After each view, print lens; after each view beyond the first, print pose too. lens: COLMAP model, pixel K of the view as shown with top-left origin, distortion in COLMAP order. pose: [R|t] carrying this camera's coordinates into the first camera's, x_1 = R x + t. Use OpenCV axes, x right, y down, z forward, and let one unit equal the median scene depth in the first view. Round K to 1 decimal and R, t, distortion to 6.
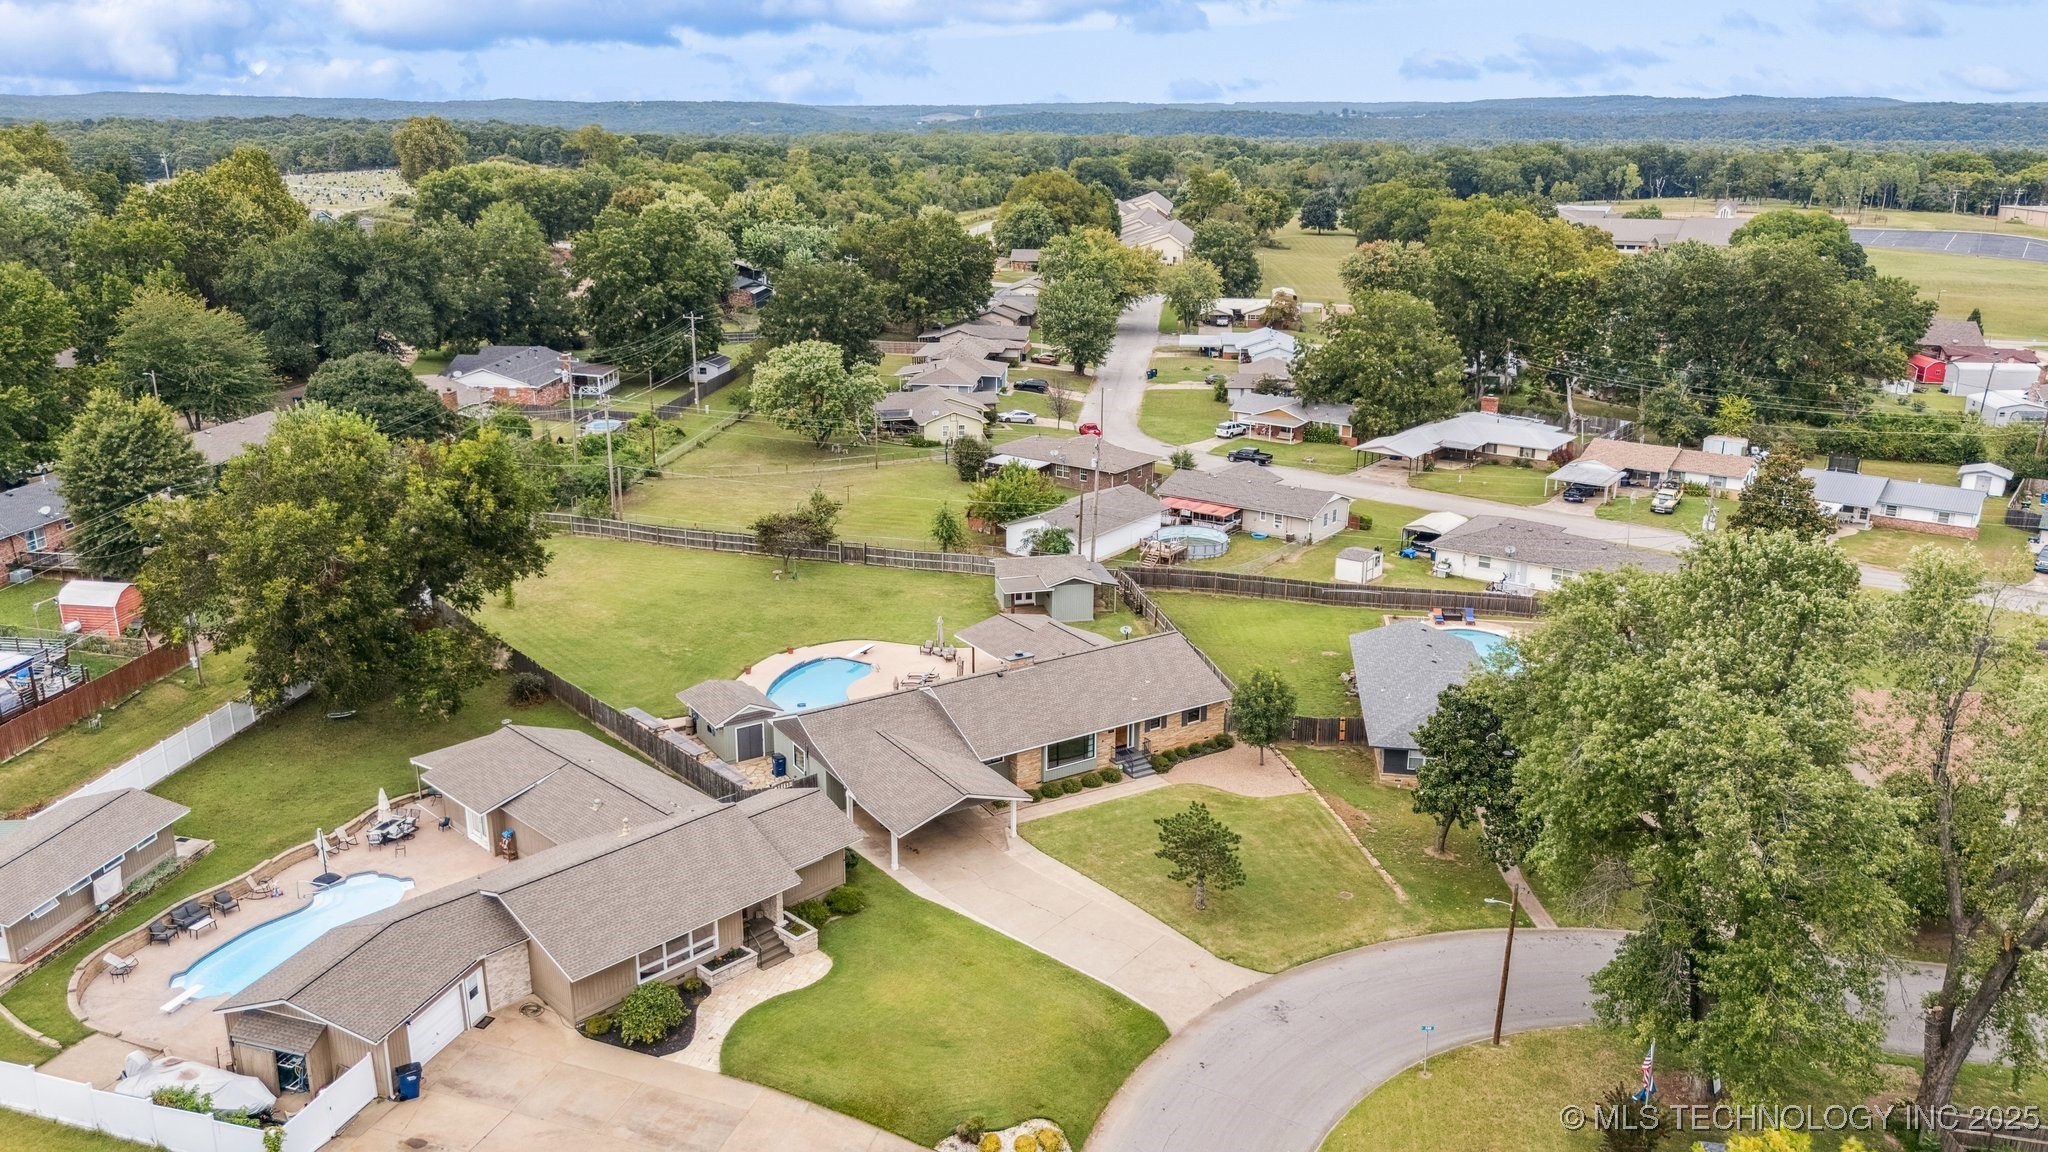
lens RADIAL K [[1520.0, 0, 1024.0], [0, 1520.0, 576.0], [0, 0, 1]] dist [0.077368, -0.084060]
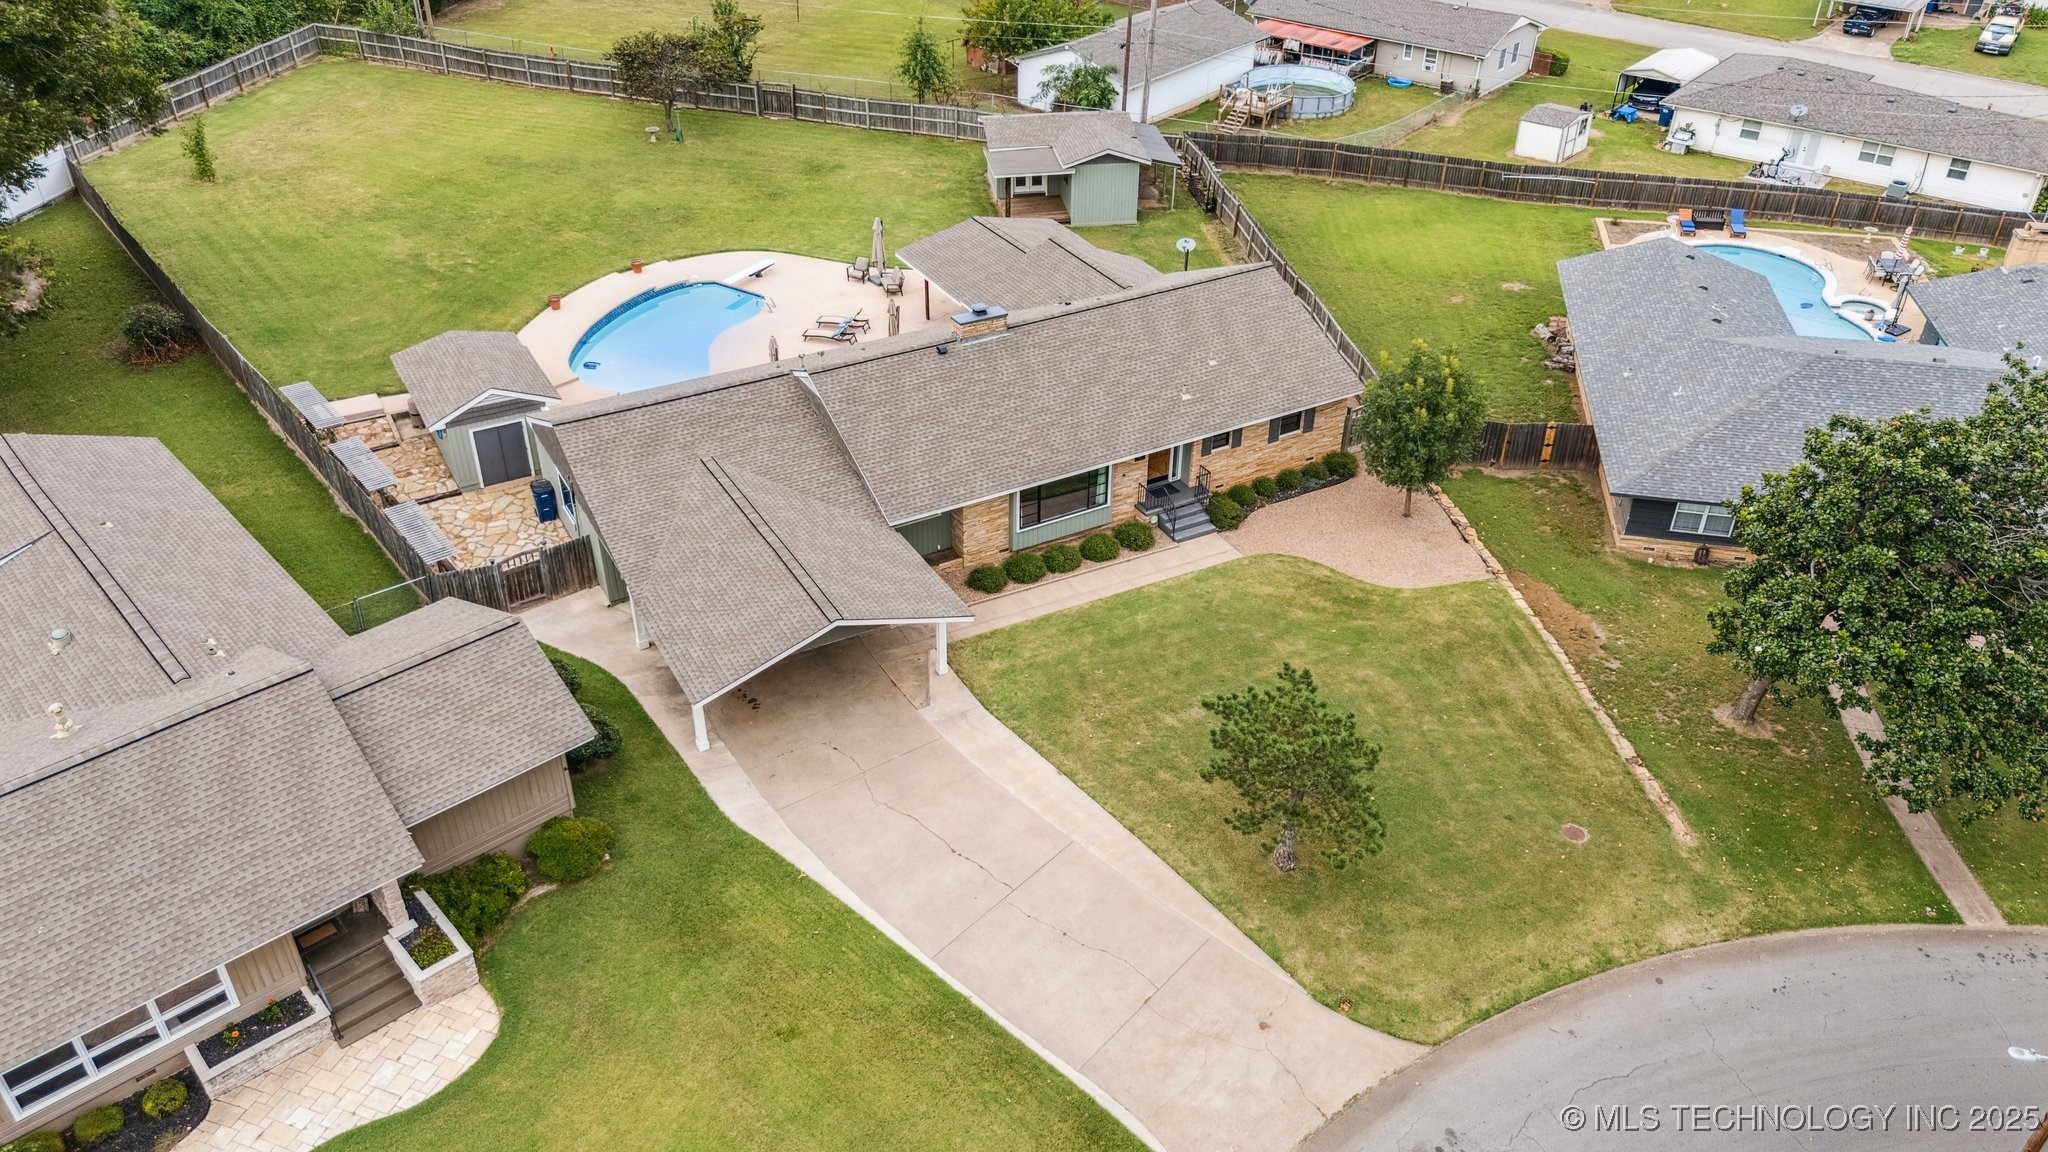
lens RADIAL K [[1520.0, 0, 1024.0], [0, 1520.0, 576.0], [0, 0, 1]] dist [0.077368, -0.084060]
pose [[0.998570, 0.032563, -0.042405, 0.037037], [-0.019055, 0.957801, 0.286799, -0.013592], [0.049955, -0.285581, 0.957052, 0.422055]]
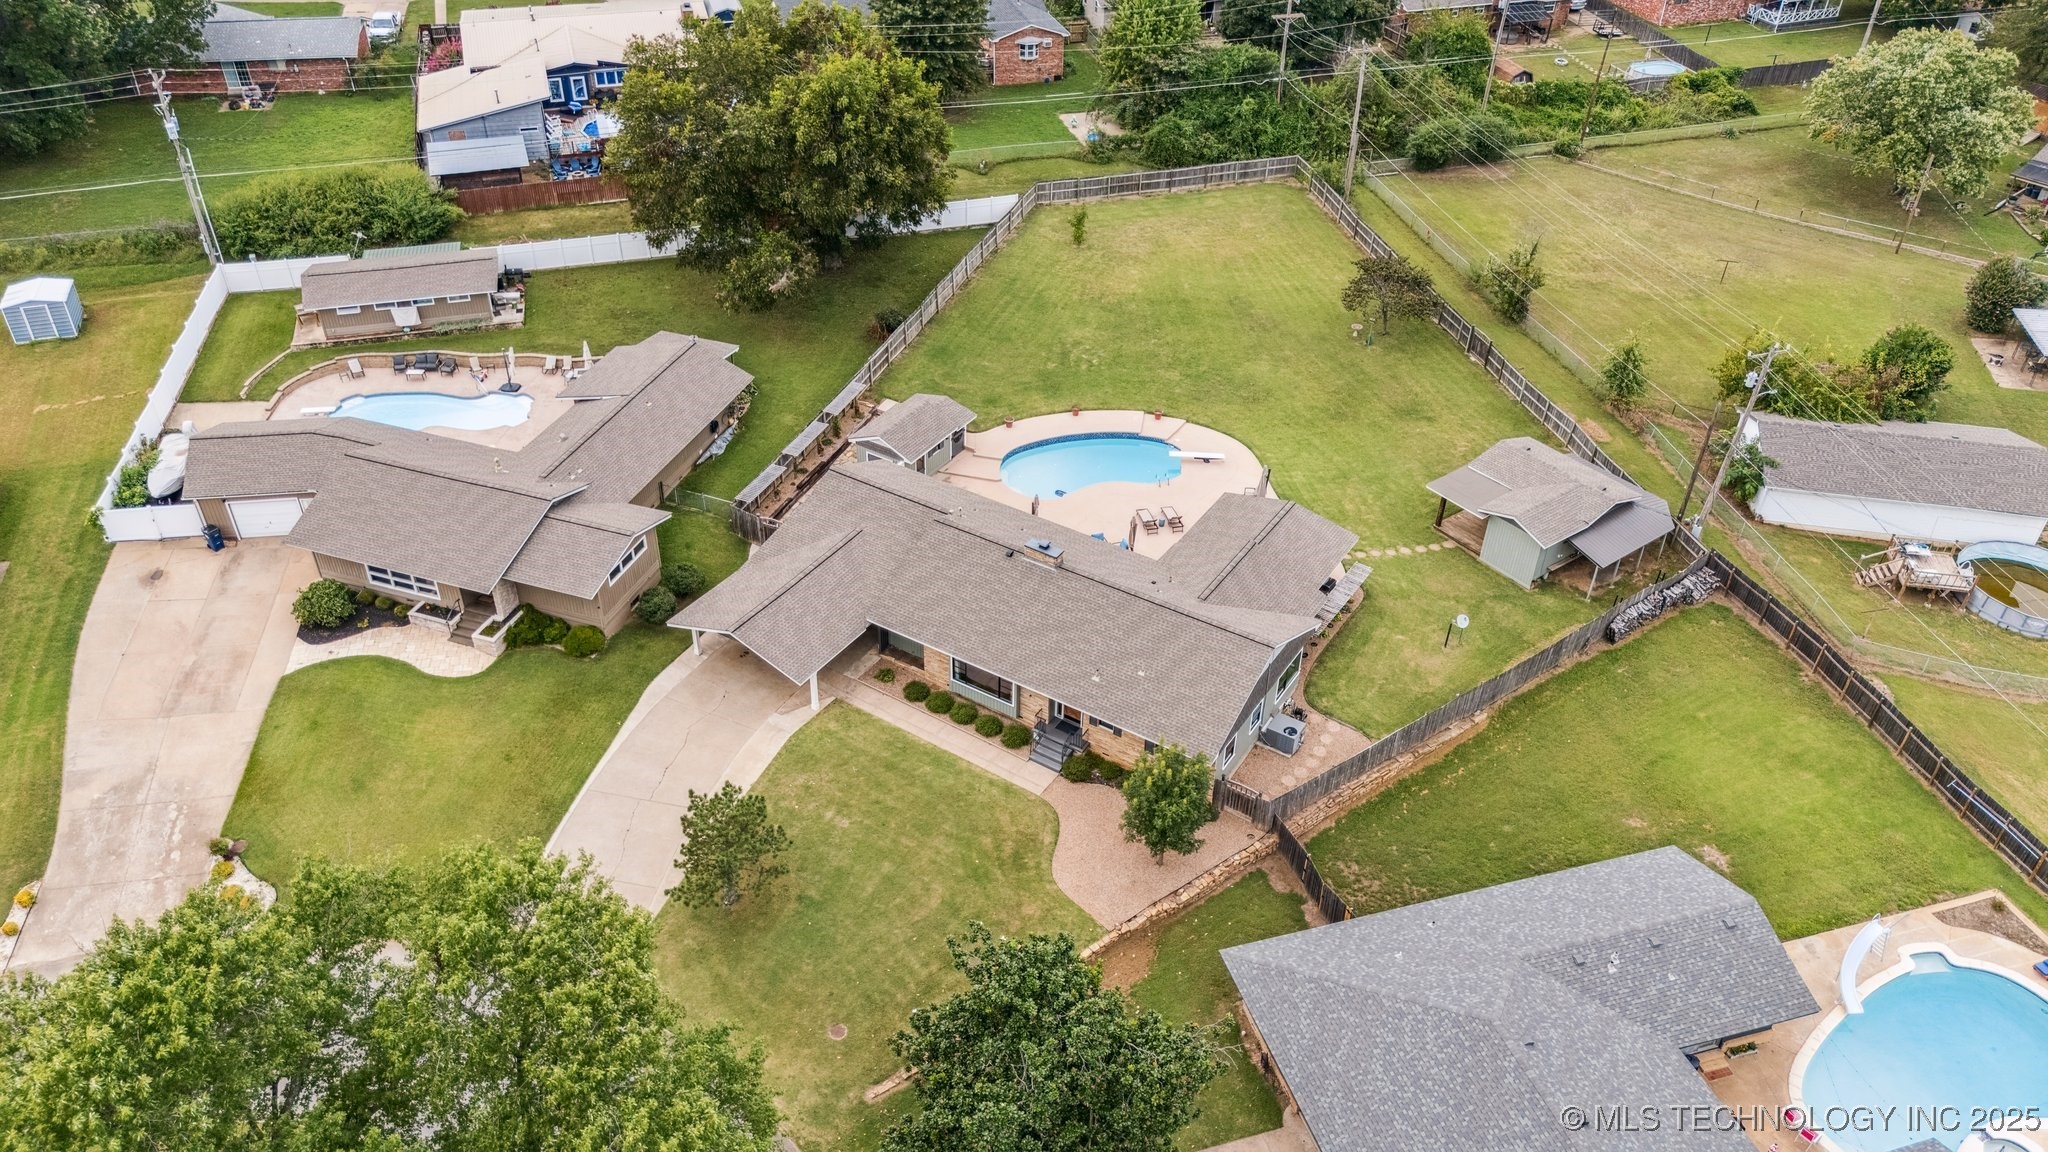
lens RADIAL K [[1520.0, 0, 1024.0], [0, 1520.0, 576.0], [0, 0, 1]] dist [0.077368, -0.084060]
pose [[0.421004, 0.541487, -0.727700, 0.541836], [-0.275147, 0.840700, 0.466387, -0.282104], [0.864320, 0.003873, 0.502927, 0.566769]]
